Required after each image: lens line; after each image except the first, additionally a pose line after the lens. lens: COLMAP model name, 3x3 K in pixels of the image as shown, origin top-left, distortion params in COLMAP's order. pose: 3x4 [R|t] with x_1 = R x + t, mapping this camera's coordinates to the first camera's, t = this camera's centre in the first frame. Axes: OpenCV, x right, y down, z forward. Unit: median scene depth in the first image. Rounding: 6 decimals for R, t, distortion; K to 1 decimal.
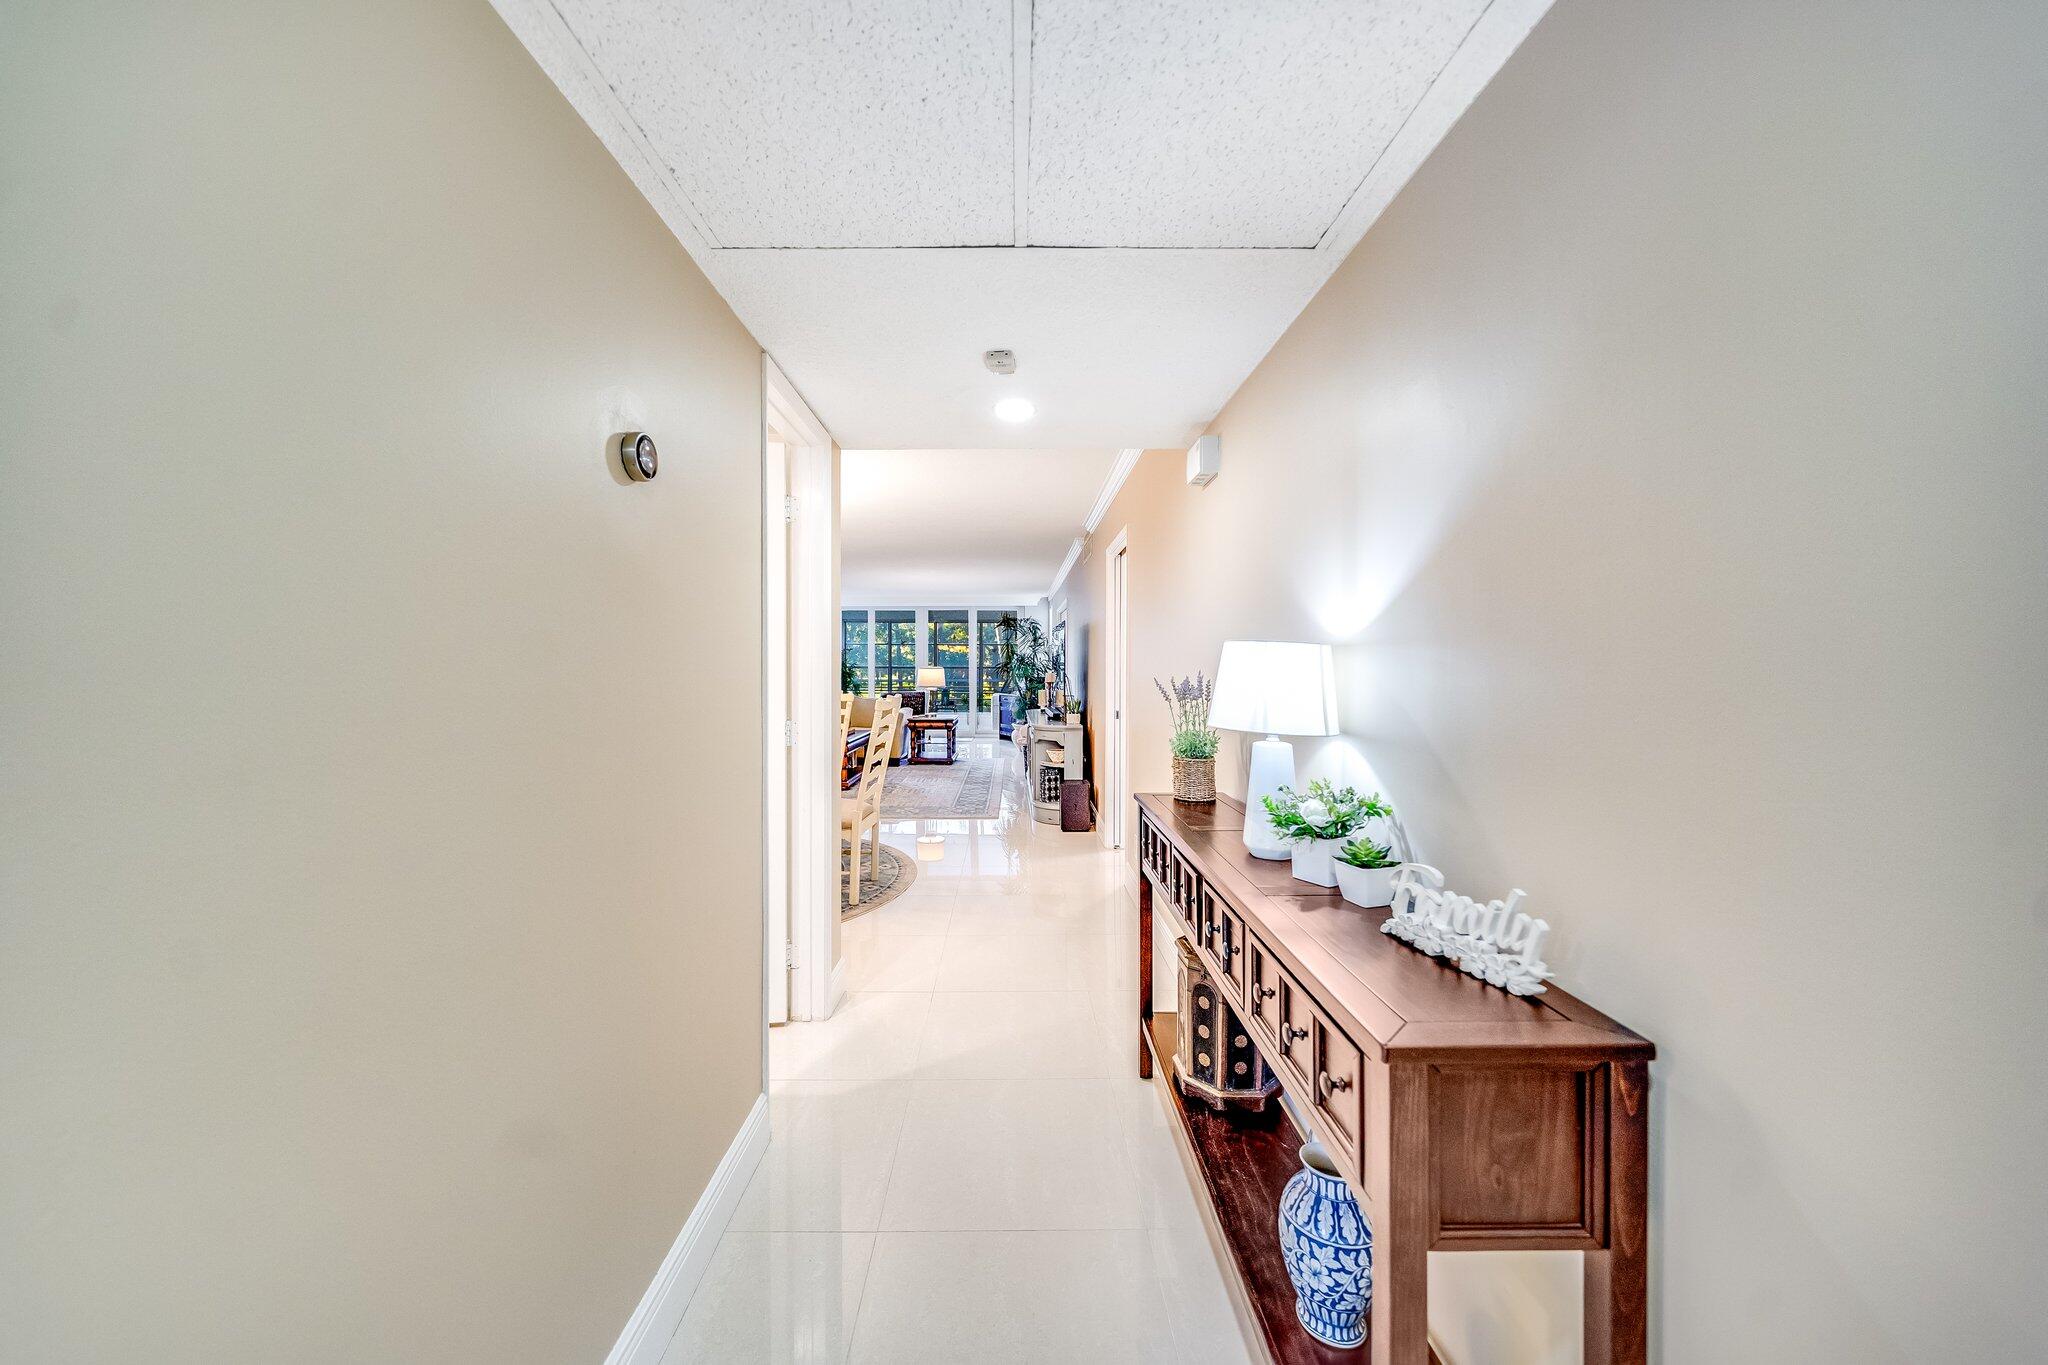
lens RADIAL K [[737.5, 0, 1019.1], [0, 737.5, 669.2], [0, 0, 1]] dist [-0.001644, -0.000068]
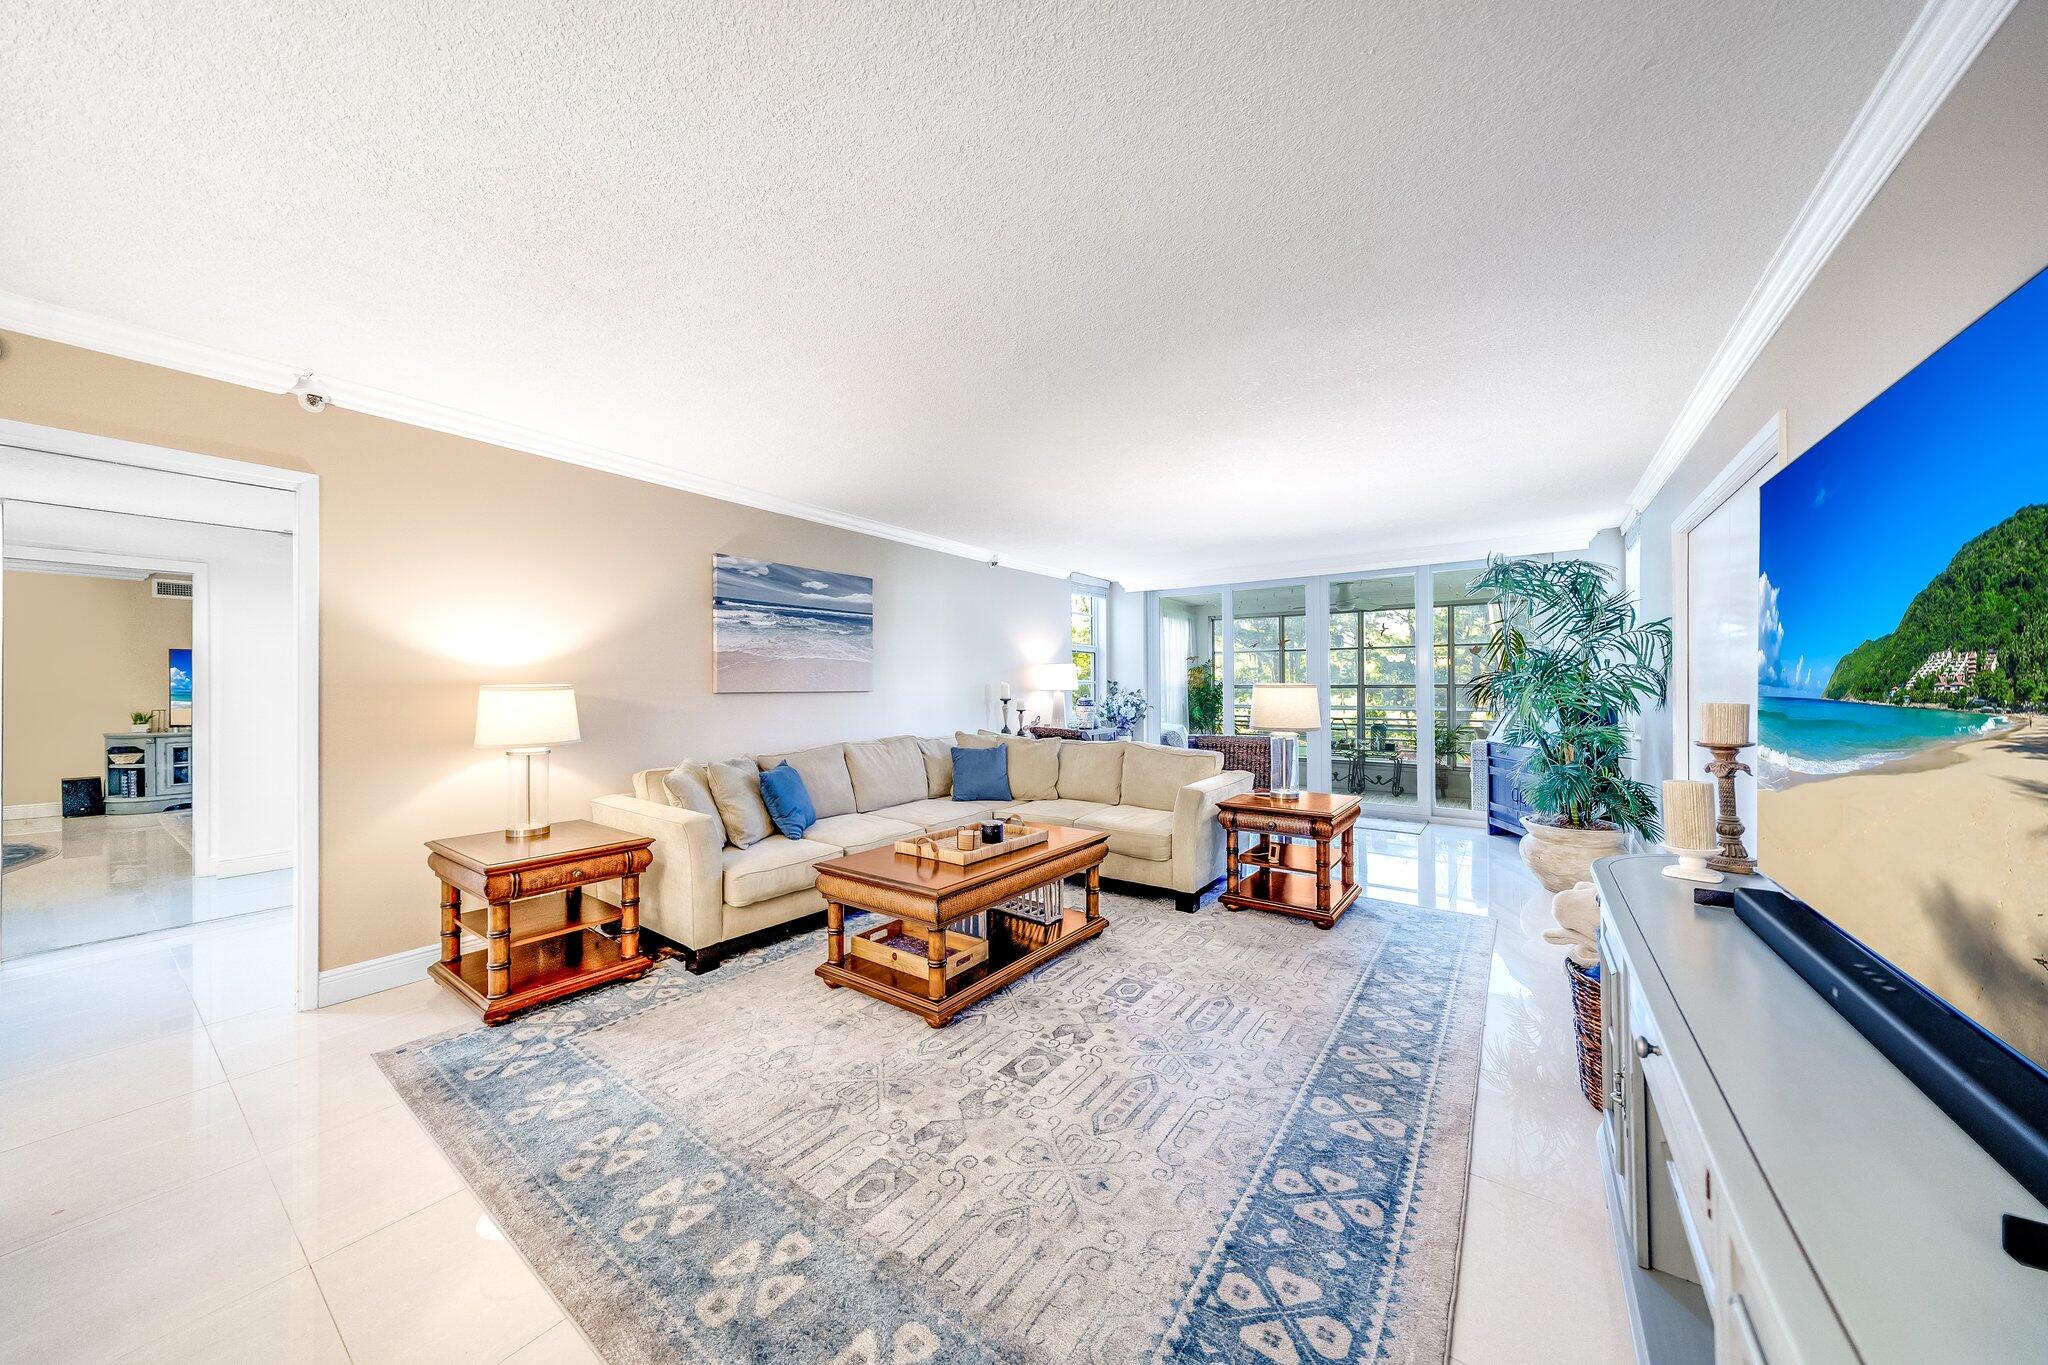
lens RADIAL K [[697.7, 0, 992.6], [0, 697.7, 684.0], [0, 0, 1]] dist [-0.001118, -0.000078]
pose [[0.790248, -0.006919, -0.612748, -0.002843], [0.002291, 0.999963, -0.008337, -0.000064], [0.612783, 0.005184, 0.790234, 0.493731]]
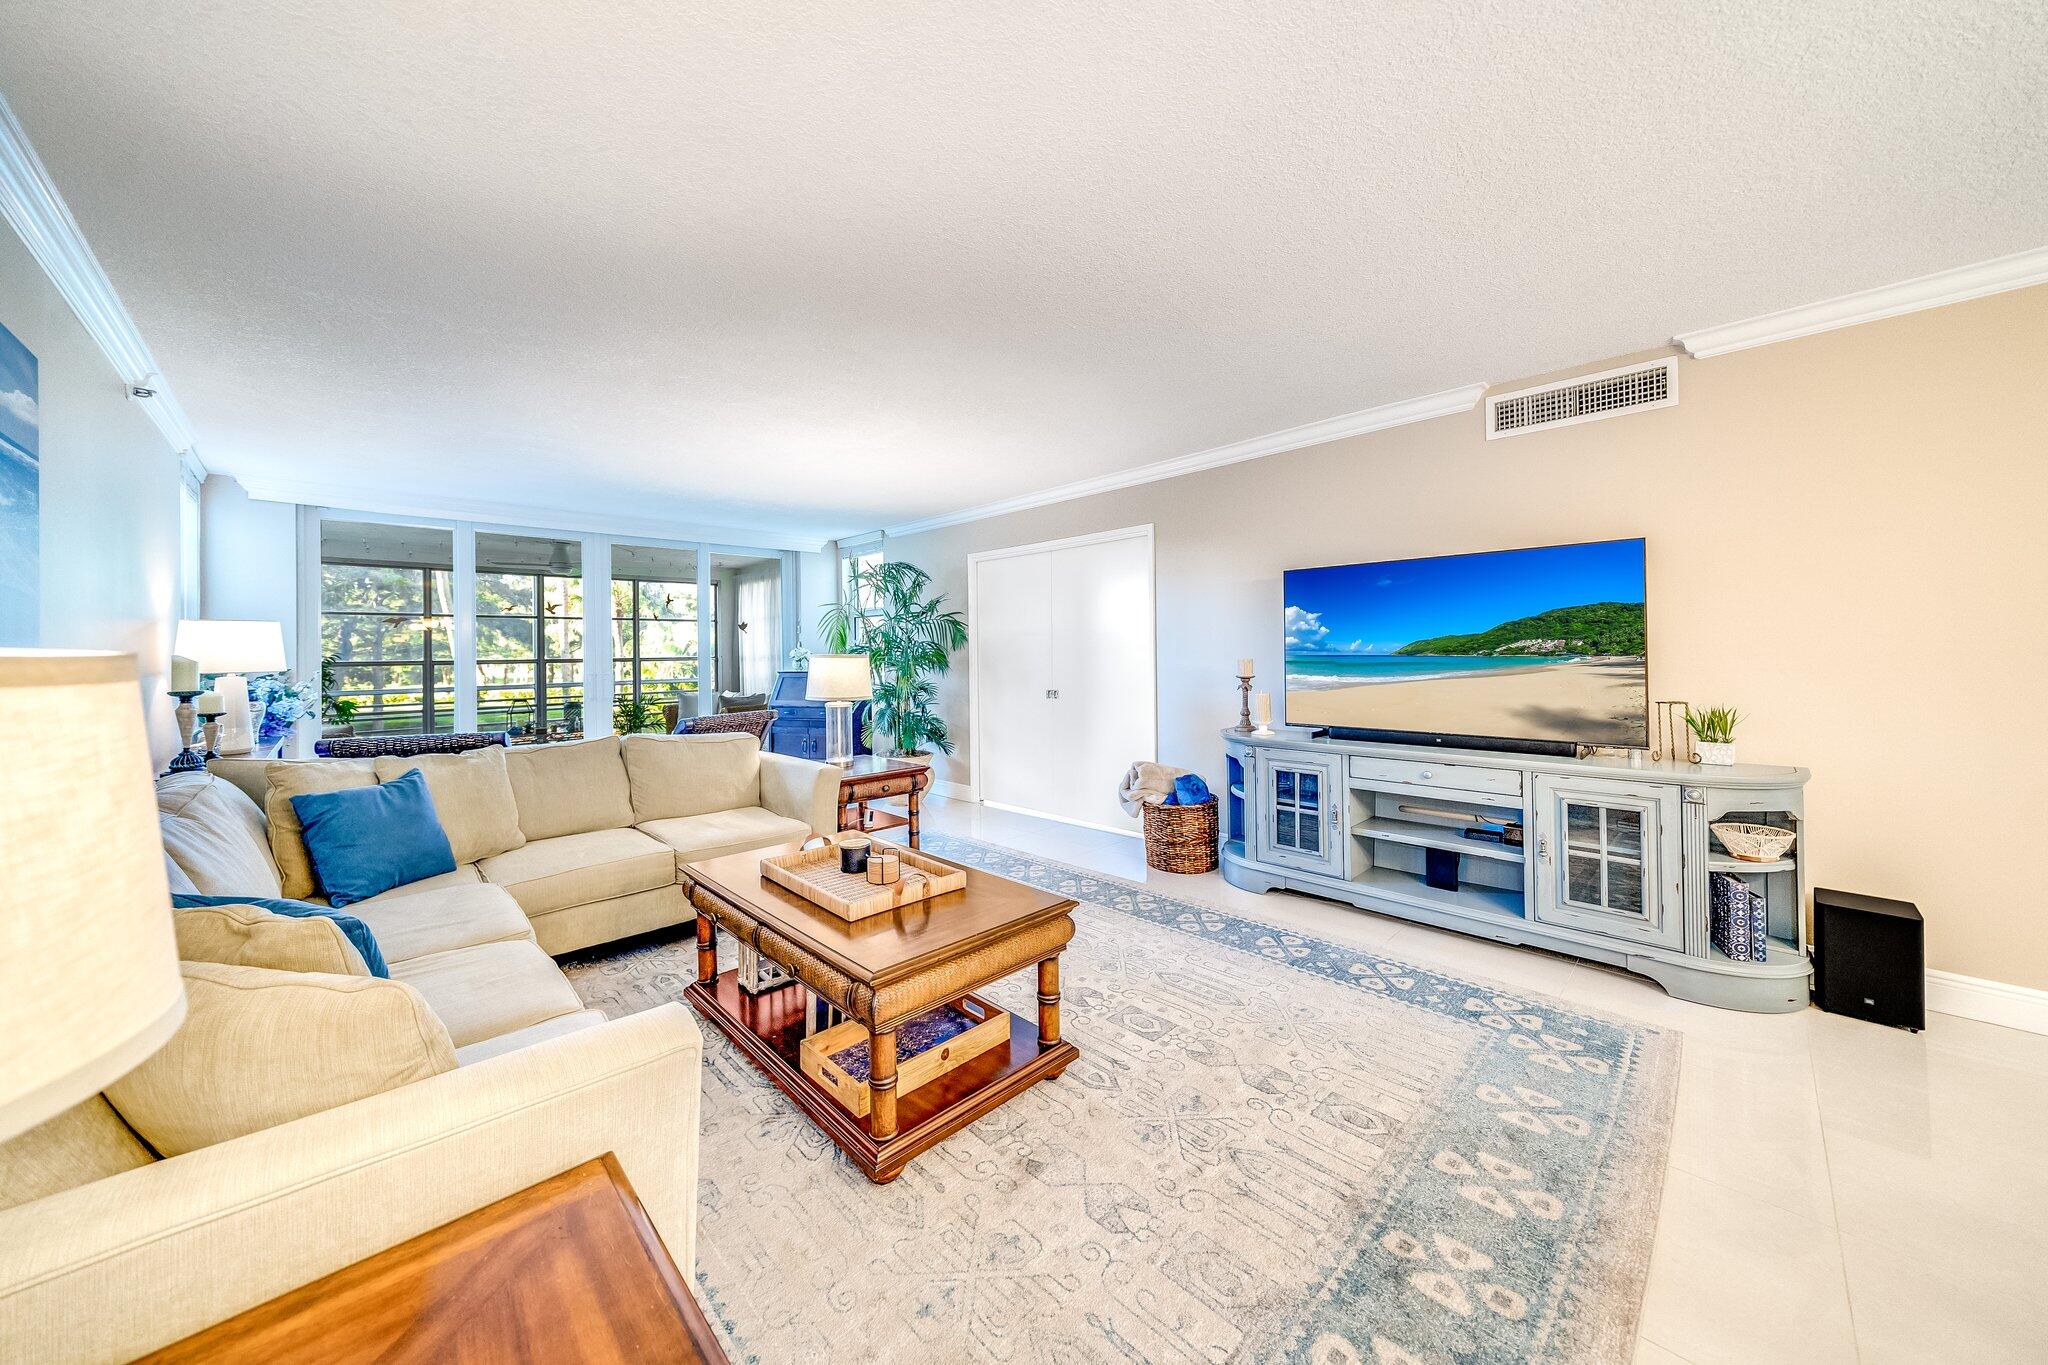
lens RADIAL K [[714.3, 0, 1026.0], [0, 714.3, 645.2], [0, 0, 1]] dist [-0.000657, -0.000086]
pose [[0.725420, -0.011268, 0.688214, -0.293031], [0.021771, 0.999741, -0.006579, -0.003232], [-0.687962, 0.019756, 0.725478, 0.528213]]
